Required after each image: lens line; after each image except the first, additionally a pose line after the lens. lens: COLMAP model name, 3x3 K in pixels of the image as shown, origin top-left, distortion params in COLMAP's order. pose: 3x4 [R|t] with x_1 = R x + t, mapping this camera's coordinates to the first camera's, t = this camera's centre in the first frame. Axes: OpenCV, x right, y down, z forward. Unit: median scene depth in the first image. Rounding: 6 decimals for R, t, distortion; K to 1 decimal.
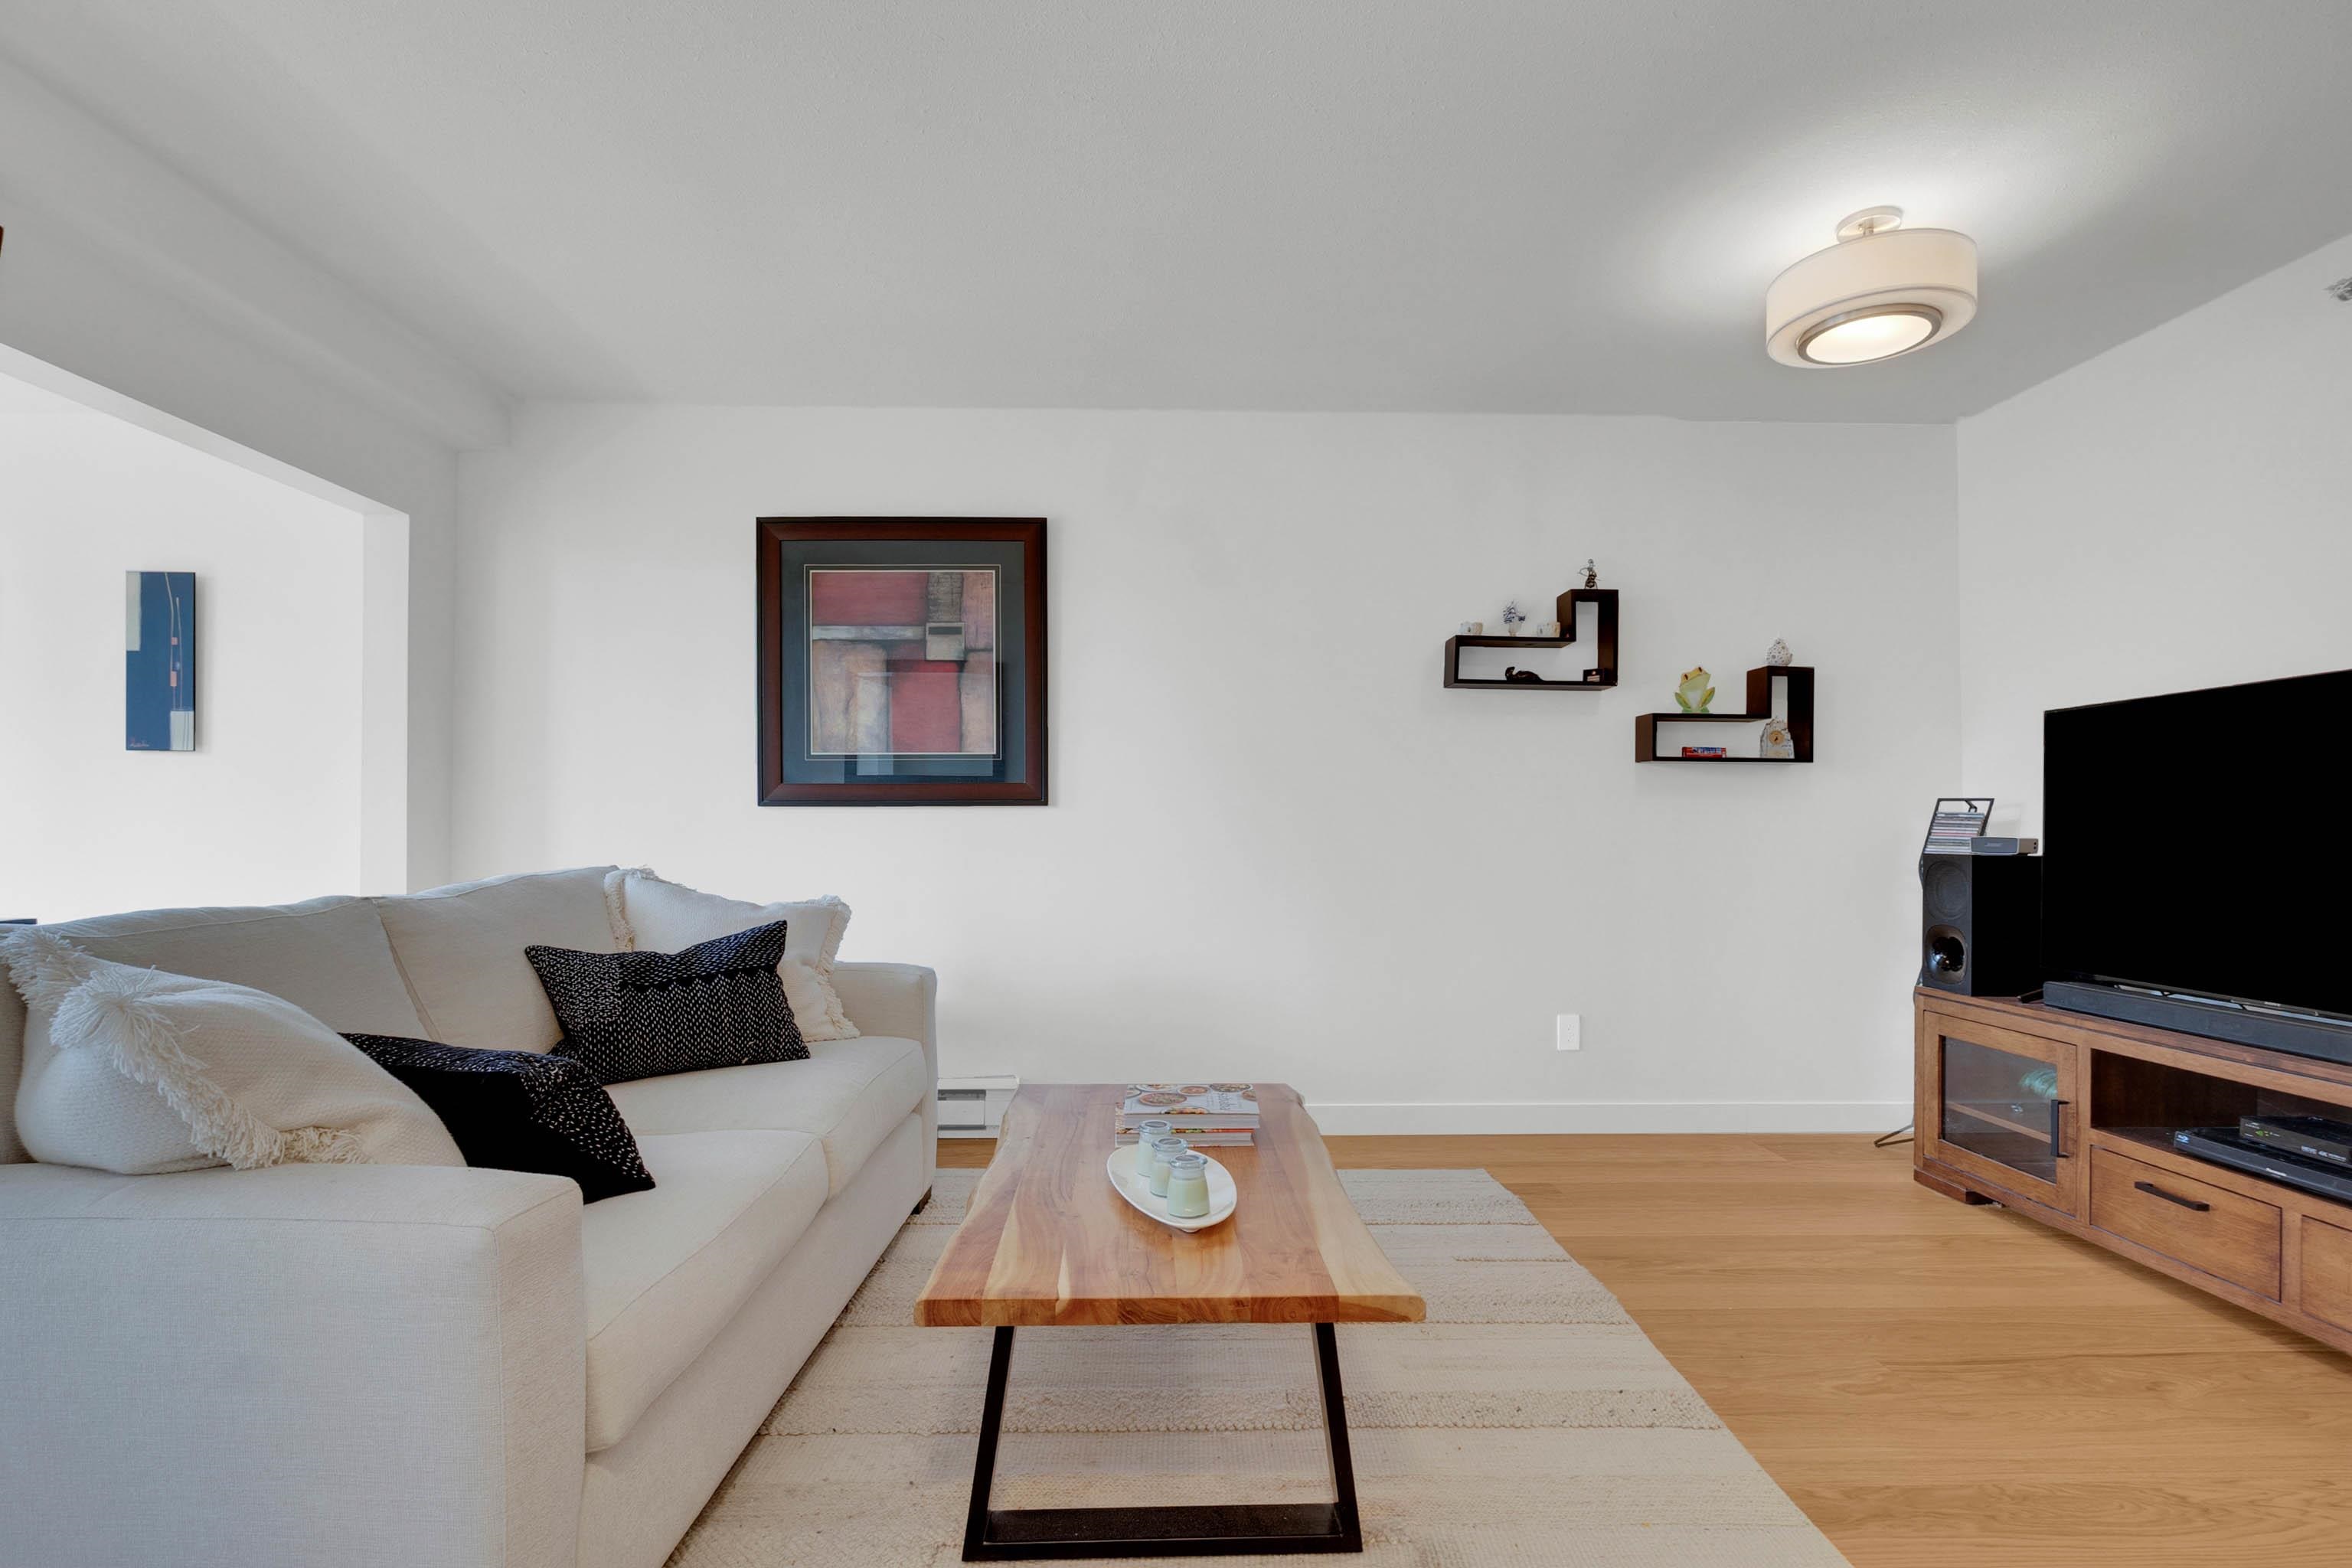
lens RADIAL K [[1074.0, 0, 1175.6], [0, 1074.0, 808.2], [0, 0, 1]] dist [-0.011763, 0.001369]
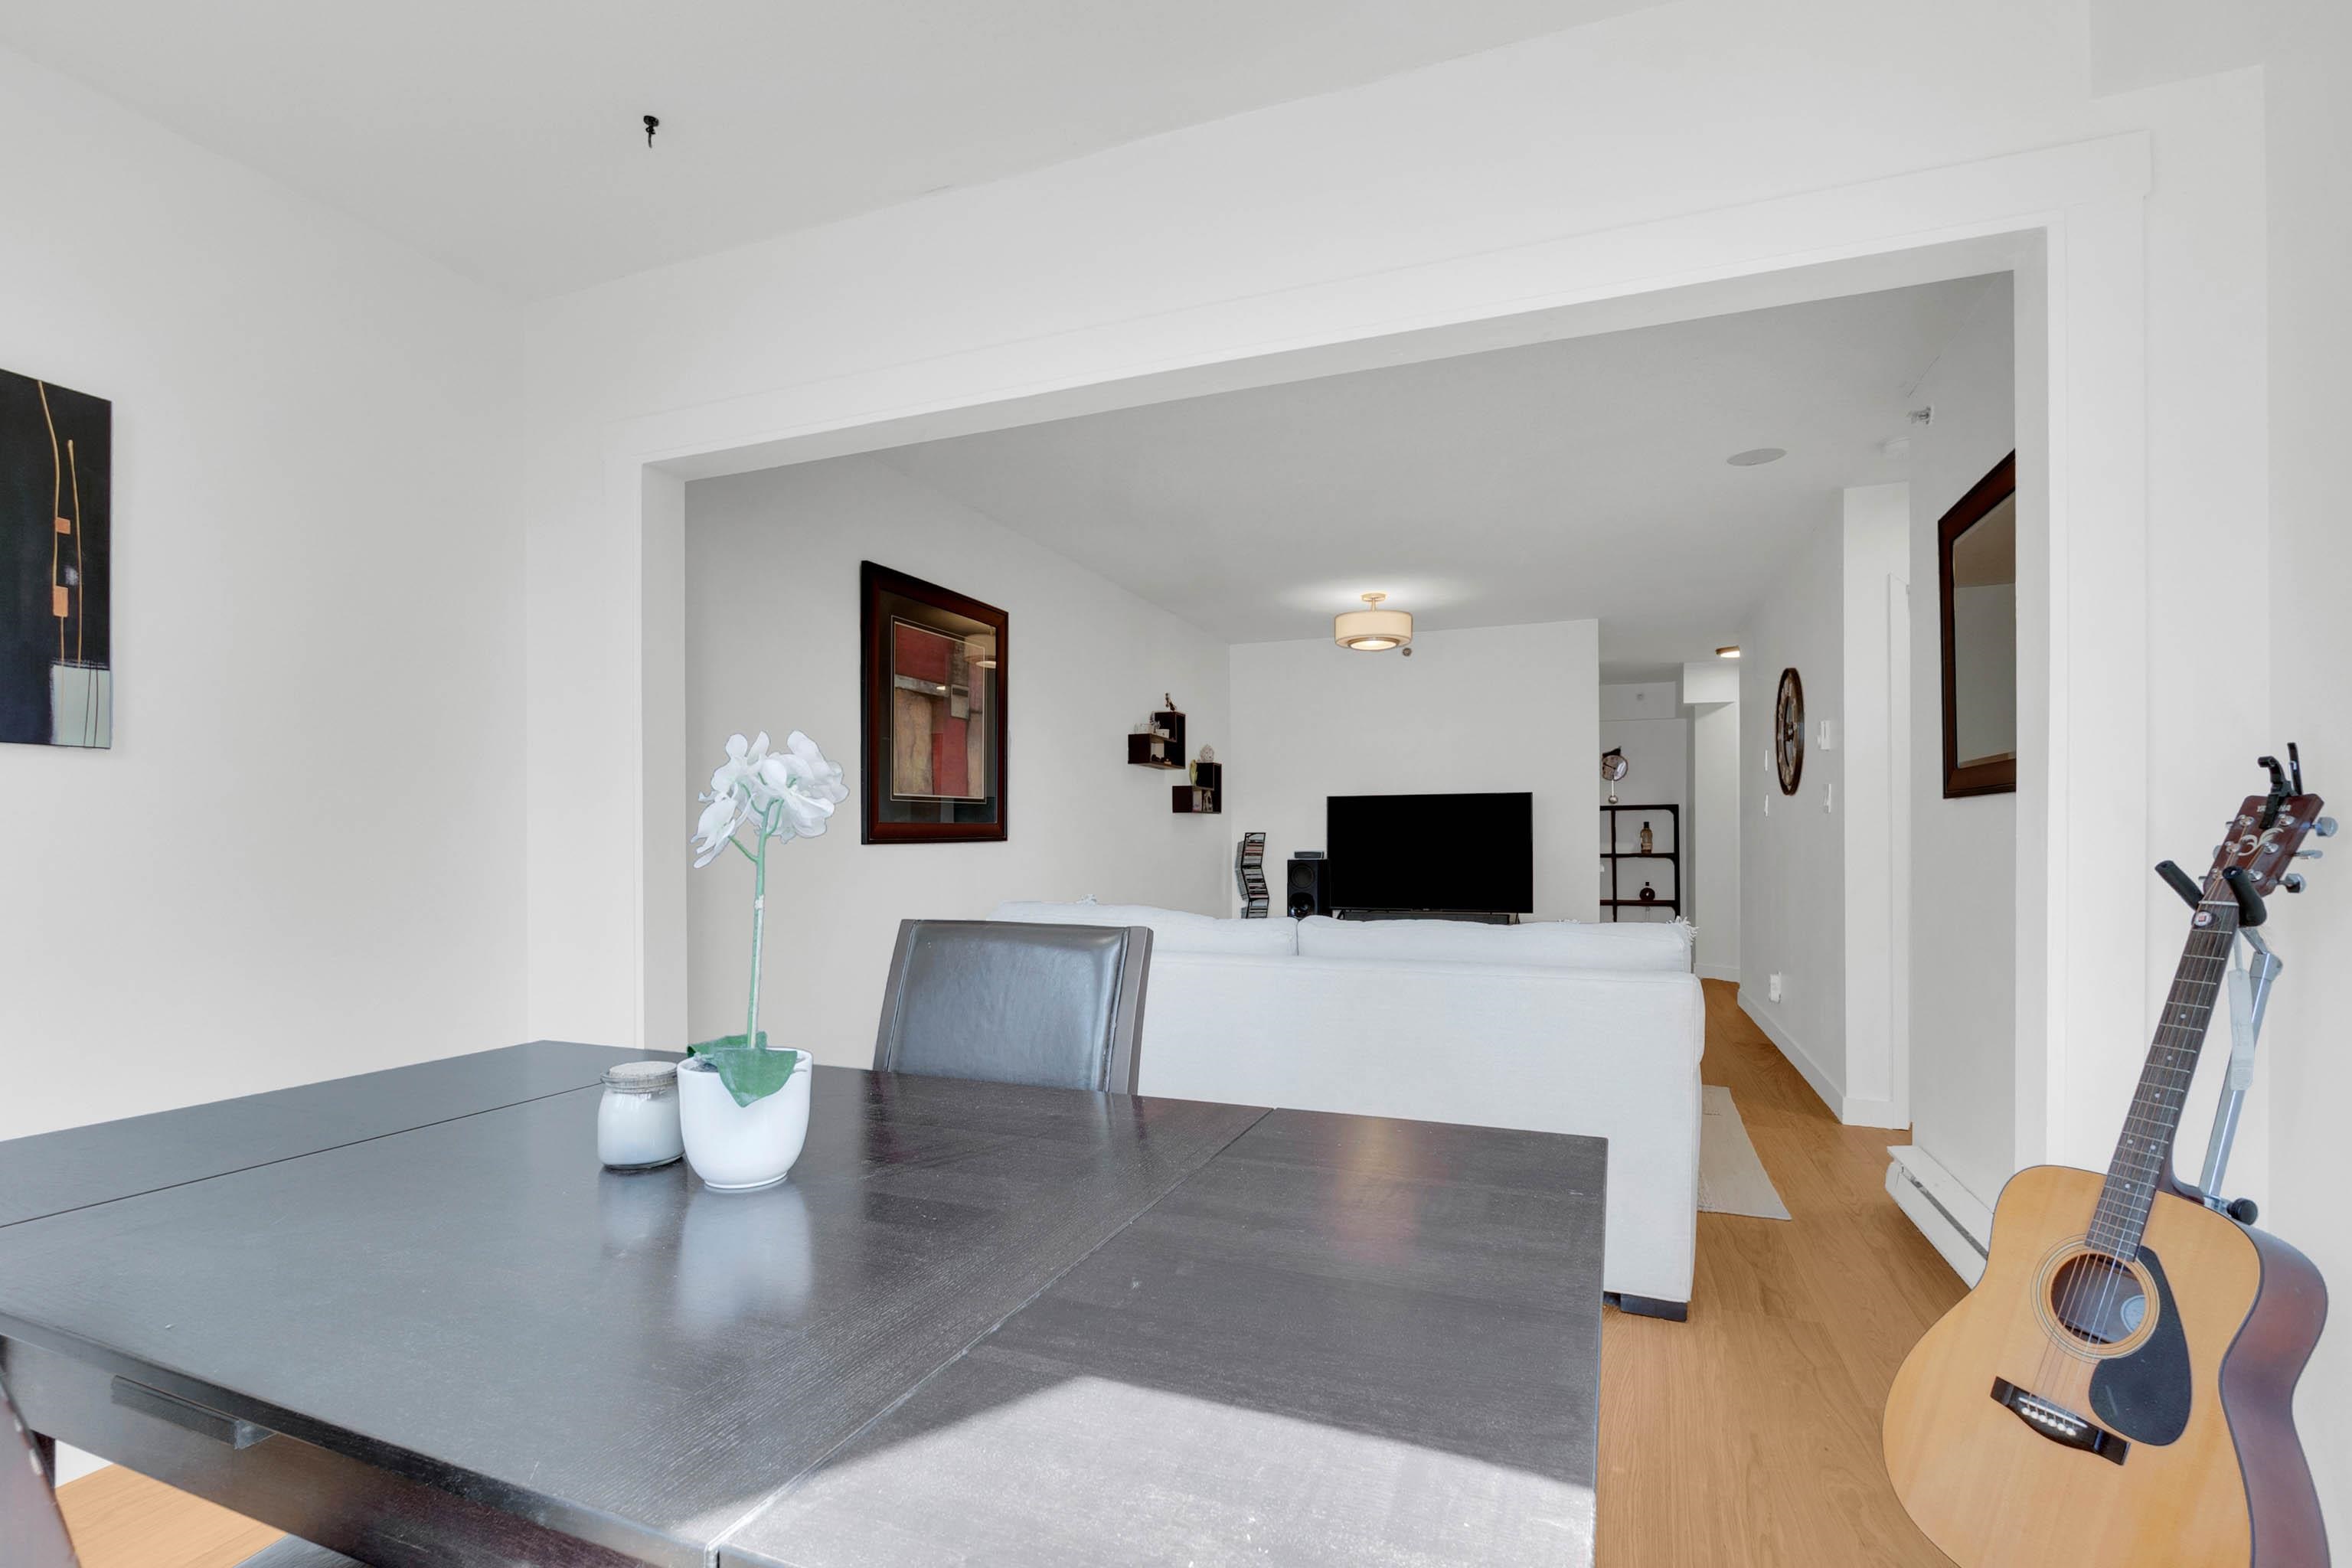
lens RADIAL K [[1074.0, 0, 1162.4], [0, 1074.0, 802.8], [0, 0, 1]] dist [-0.011763, 0.001369]
pose [[0.392931, 0.023024, 0.919280, -1.266705], [-0.008170, 0.999734, -0.021547, -0.021777], [-0.919532, 0.000956, 0.393015, 0.349848]]
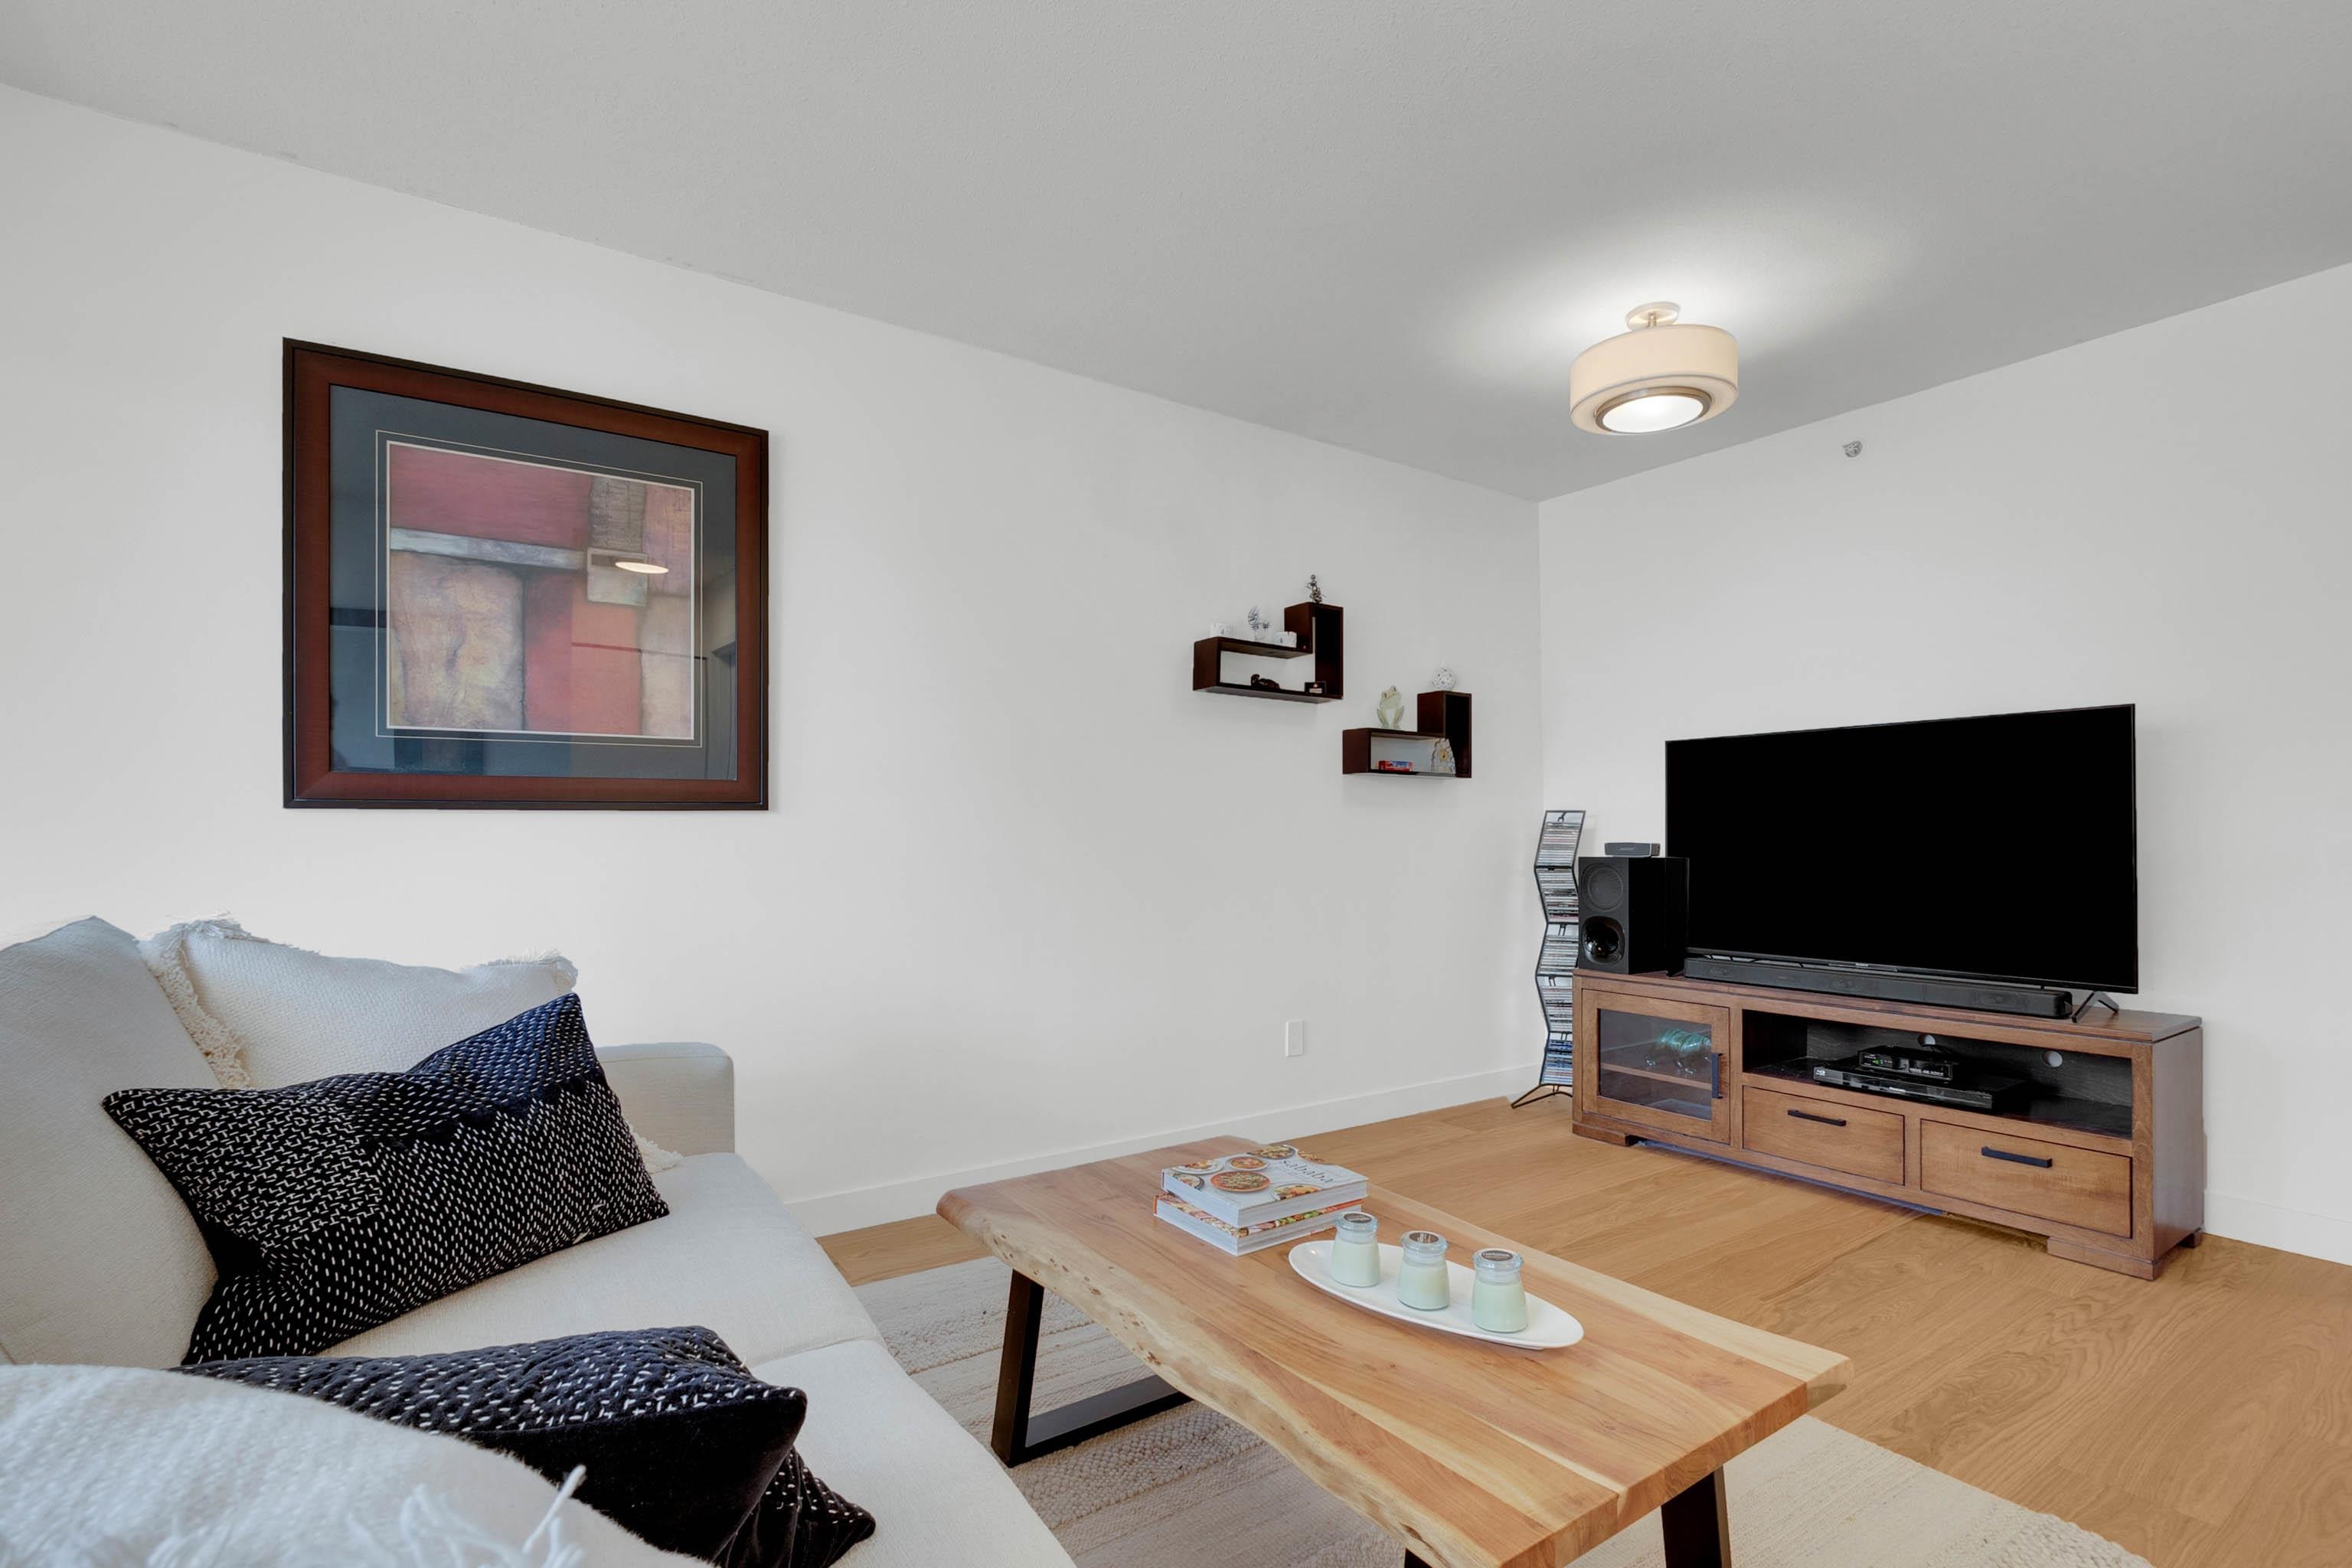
lens RADIAL K [[1074.0, 0, 1163.8], [0, 1074.0, 807.4], [0, 0, 1]] dist [-0.011763, 0.001369]
pose [[0.842935, 0.009540, 0.537931, -0.303431], [-0.006035, 0.999948, -0.008277, 0.000176], [-0.537982, 0.003731, 0.842948, 0.220995]]
